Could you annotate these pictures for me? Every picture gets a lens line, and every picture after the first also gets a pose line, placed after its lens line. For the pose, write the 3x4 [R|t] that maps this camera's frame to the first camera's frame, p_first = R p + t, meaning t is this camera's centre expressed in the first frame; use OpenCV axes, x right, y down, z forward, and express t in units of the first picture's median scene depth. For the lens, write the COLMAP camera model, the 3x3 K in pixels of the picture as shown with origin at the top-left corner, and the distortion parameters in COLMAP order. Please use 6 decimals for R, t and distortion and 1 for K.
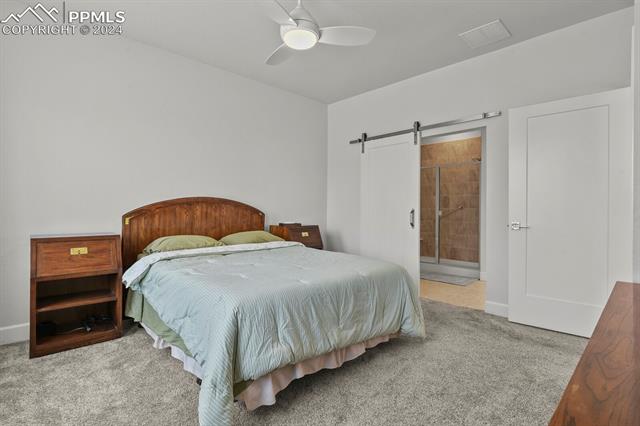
lens RADIAL K [[312.3, 0, 316.5], [0, 312.3, 211.2], [0, 0, 1]] dist [-0.001684, -0.004634]
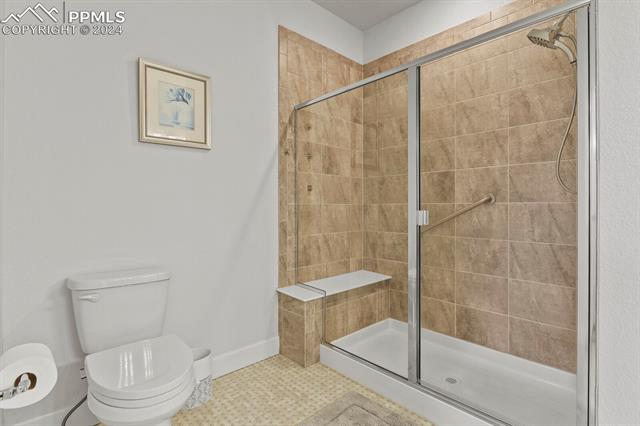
lens RADIAL K [[312.3, 0, 314.3], [0, 312.3, 210.9], [0, 0, 1]] dist [-0.001684, -0.004634]
pose [[0.998898, -0.011111, -0.045591, 0.270543], [0.011265, 0.999932, 0.003122, -0.002510], [0.045553, -0.003632, 0.998955, 0.608226]]
